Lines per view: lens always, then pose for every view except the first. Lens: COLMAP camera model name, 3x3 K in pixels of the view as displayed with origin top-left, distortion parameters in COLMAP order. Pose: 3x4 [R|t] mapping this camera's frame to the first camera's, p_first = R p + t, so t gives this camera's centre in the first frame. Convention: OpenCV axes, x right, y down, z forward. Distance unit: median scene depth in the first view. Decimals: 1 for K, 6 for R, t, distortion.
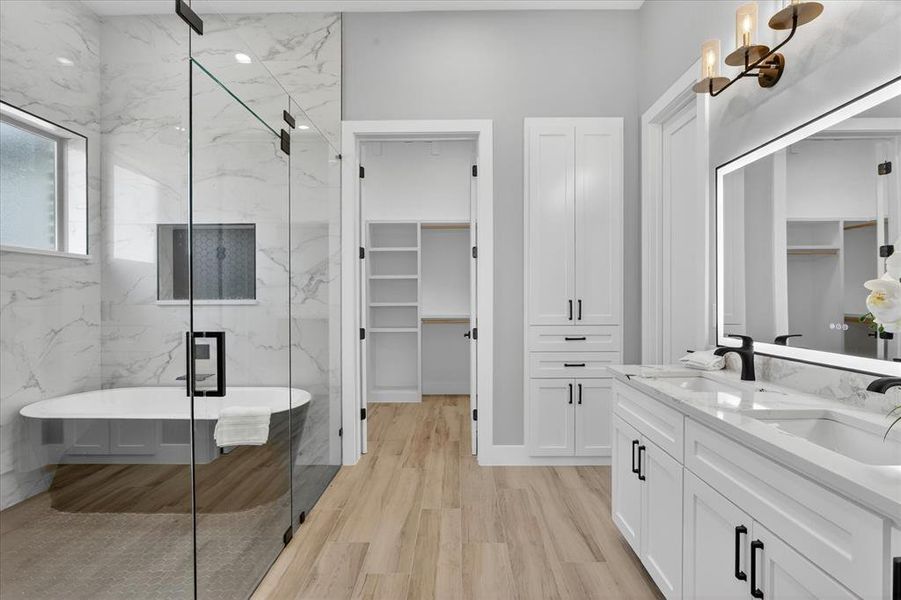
lens RADIAL K [[434.1, 0, 453.1], [0, 434.1, 292.9], [0, 0, 1]] dist [-0.003631, 0.000308]
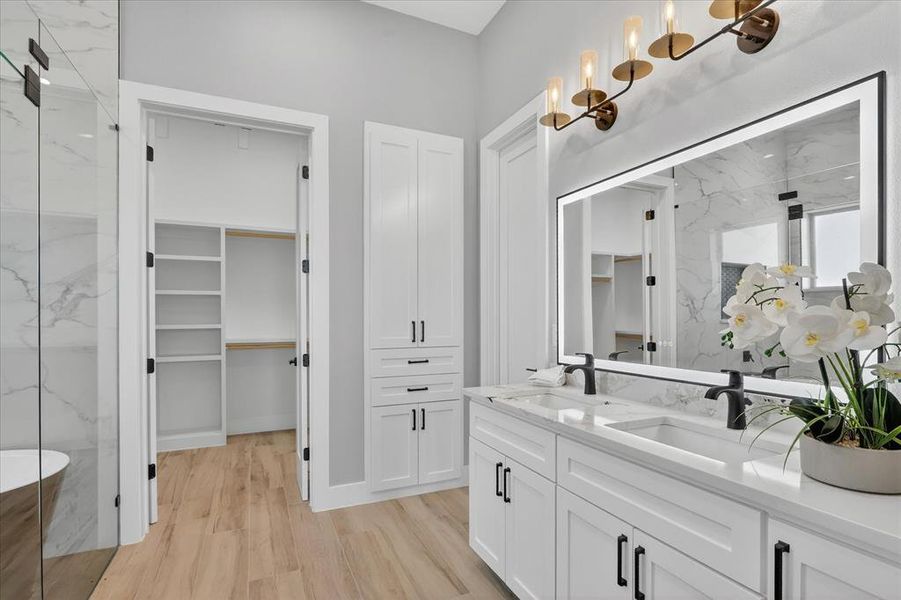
lens RADIAL K [[447.7, 0, 451.8], [0, 447.7, 313.3], [0, 0, 1]] dist [-0.003764, 0.001133]
pose [[0.905646, 0.004948, 0.424005, -0.072080], [-0.005055, 0.999987, -0.000871, -0.000129], [-0.424004, -0.001354, 0.905659, 0.077460]]
